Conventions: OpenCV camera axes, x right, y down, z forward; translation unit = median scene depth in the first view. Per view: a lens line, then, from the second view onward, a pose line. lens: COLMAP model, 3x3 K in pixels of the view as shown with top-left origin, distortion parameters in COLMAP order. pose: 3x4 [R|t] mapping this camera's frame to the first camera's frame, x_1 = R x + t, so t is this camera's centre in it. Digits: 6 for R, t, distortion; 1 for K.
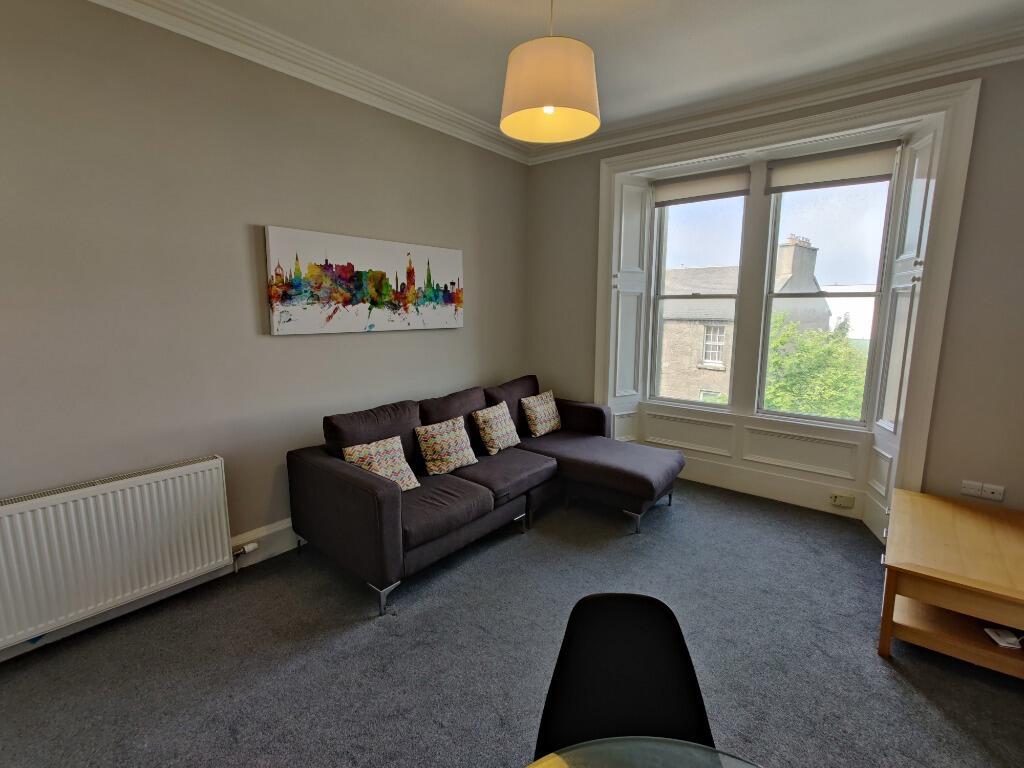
lens RADIAL K [[481.1, 0, 514.3], [0, 481.1, 385.0], [0, 0, 1]] dist [-0.003949, -0.000647]
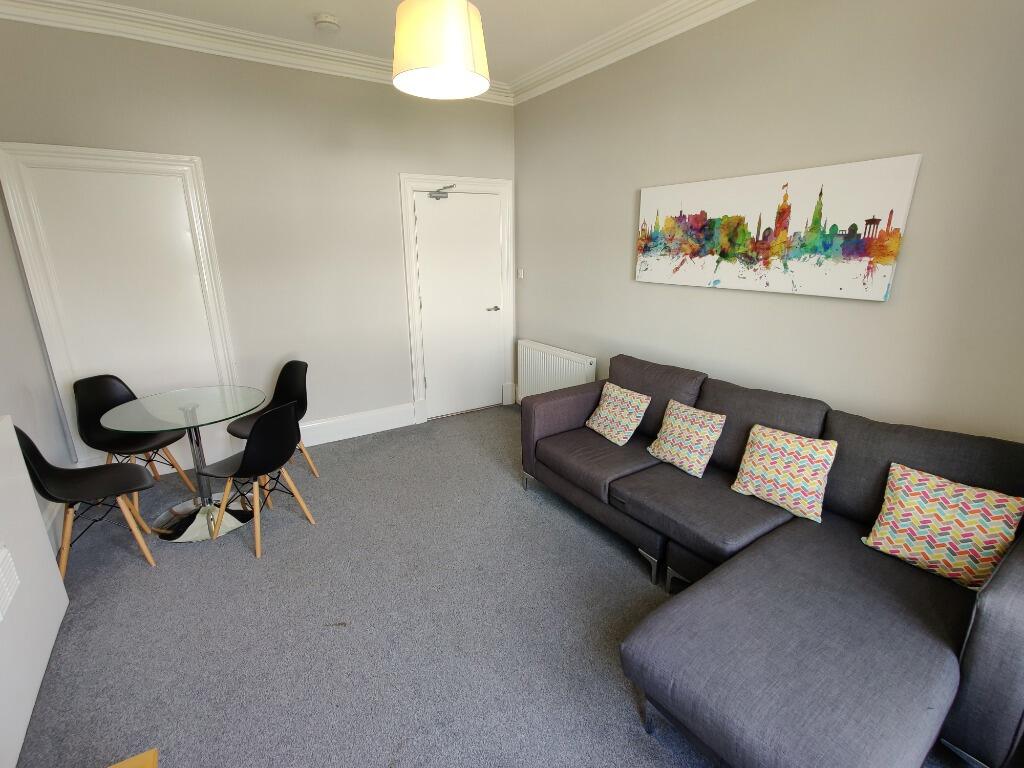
lens RADIAL K [[481.1, 0, 513.8], [0, 481.1, 380.8], [0, 0, 1]] dist [-0.003949, -0.000647]
pose [[-0.301659, 0.257542, -0.917973, 0.664688], [-0.149870, 0.938046, 0.312423, -0.170788], [0.941563, 0.231822, -0.244372, 0.903449]]
